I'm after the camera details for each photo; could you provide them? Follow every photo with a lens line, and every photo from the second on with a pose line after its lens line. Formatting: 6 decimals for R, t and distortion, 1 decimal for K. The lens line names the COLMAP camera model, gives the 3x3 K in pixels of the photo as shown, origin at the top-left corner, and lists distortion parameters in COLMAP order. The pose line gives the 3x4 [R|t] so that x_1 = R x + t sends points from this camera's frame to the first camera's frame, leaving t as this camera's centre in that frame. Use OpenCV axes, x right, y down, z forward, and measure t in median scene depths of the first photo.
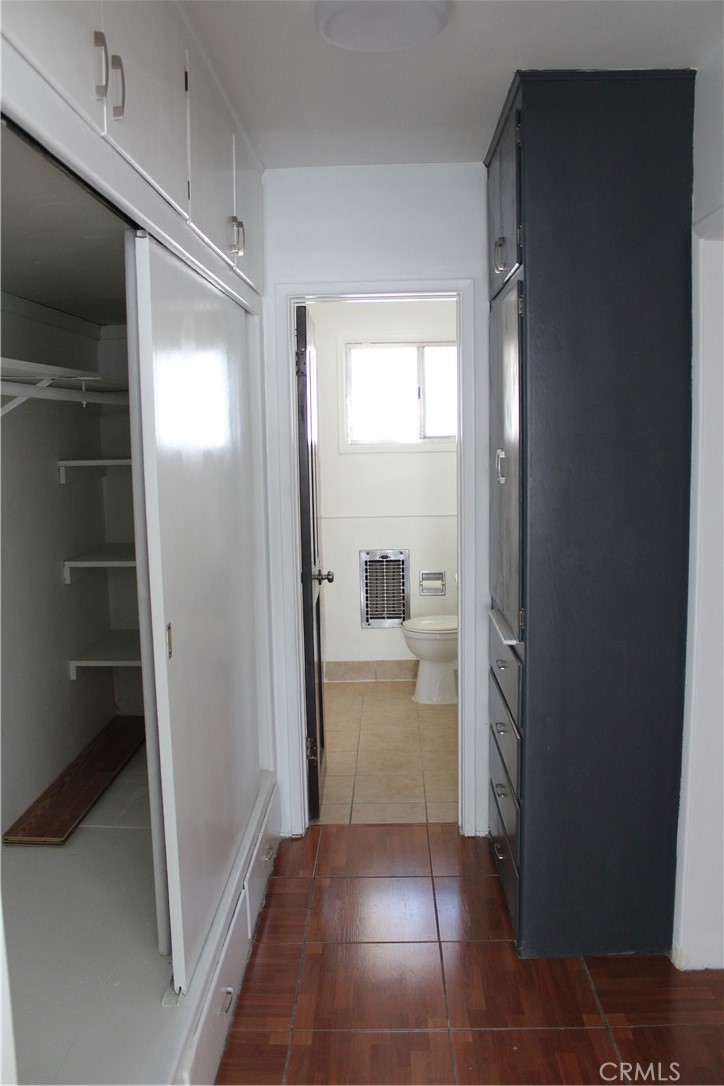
lens RADIAL K [[906.7, 0, 359.7], [0, 906.7, 526.3], [0, 0, 1]] dist [-0.142129, 0.129940]
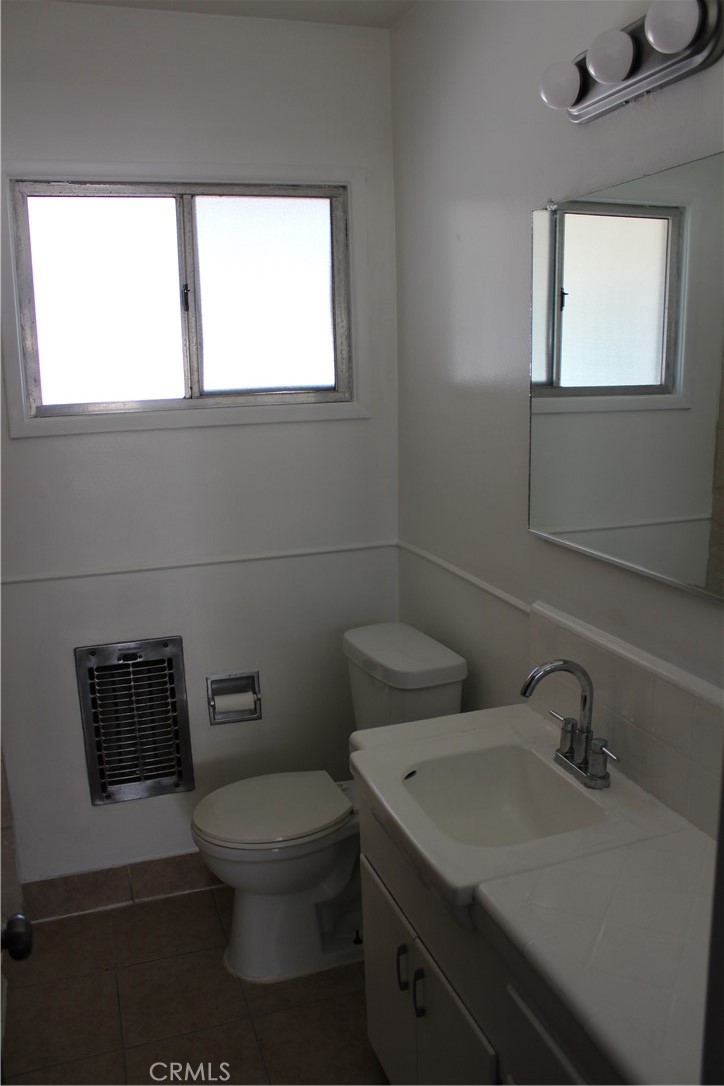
lens RADIAL K [[903.2, 0, 362.0], [0, 903.2, 543.0], [0, 0, 1]] dist [-0.163270, 0.131830]
pose [[0.936307, -0.075729, 0.342920, -0.013490], [0.043155, 0.993883, 0.101655, -0.065826], [-0.348520, -0.080382, 0.933848, 0.535488]]
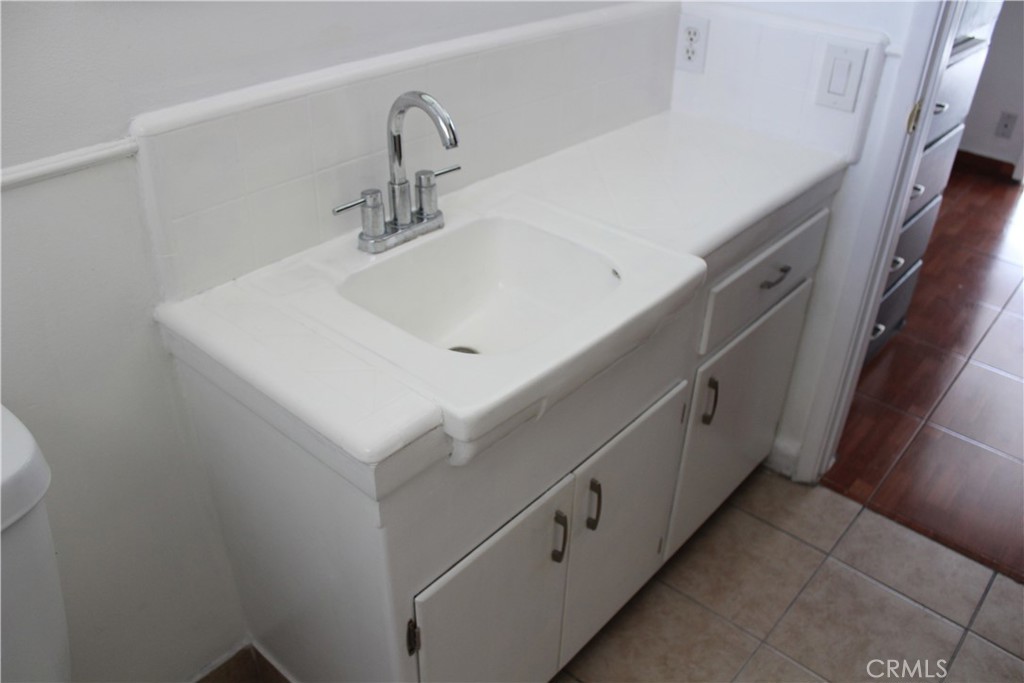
lens RADIAL K [[854.9, 0, 512.0], [0, 854.9, 341.5], [0, 0, 1]] dist [-0.142129, 0.129940]
pose [[-0.771053, -0.350055, 0.531920, 0.000291], [0.060530, 0.791264, 0.608471, -0.068308], [-0.633888, 0.501361, -0.588917, 0.920911]]
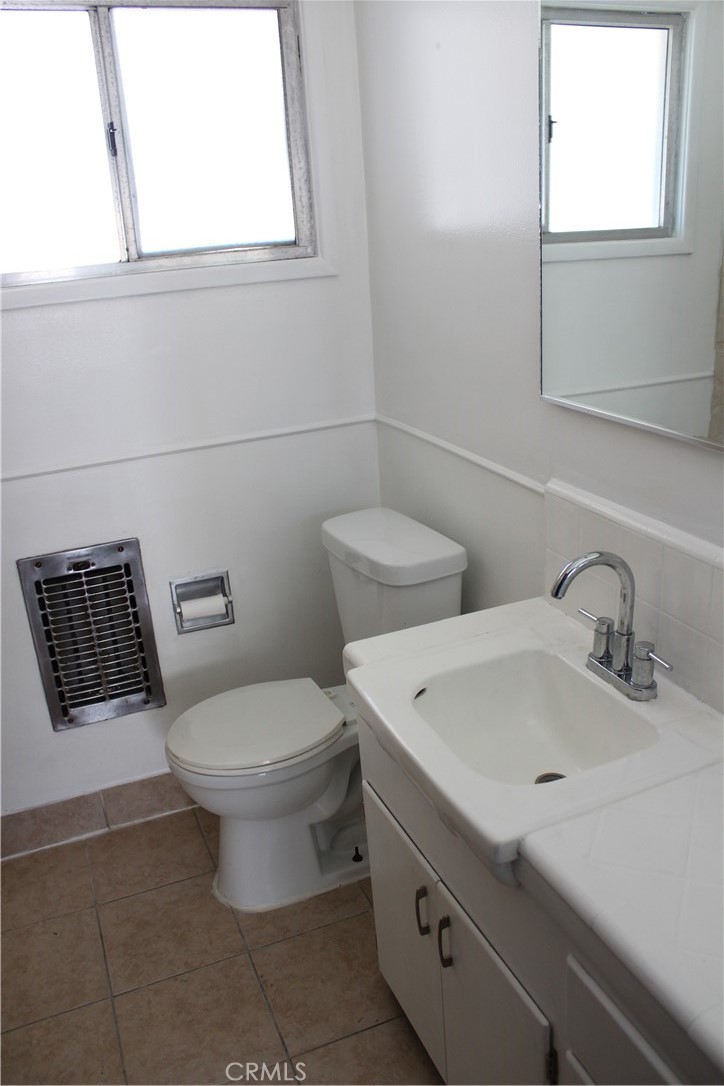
lens RADIAL K [[895.1, 0, 362.0], [0, 895.1, 543.0], [0, 0, 1]] dist [-0.162825, 0.134236]
pose [[0.912290, -0.176061, 0.369769, -0.002254], [0.088040, 0.966080, 0.242774, -0.061711], [-0.399969, -0.188926, 0.896846, 0.593365]]
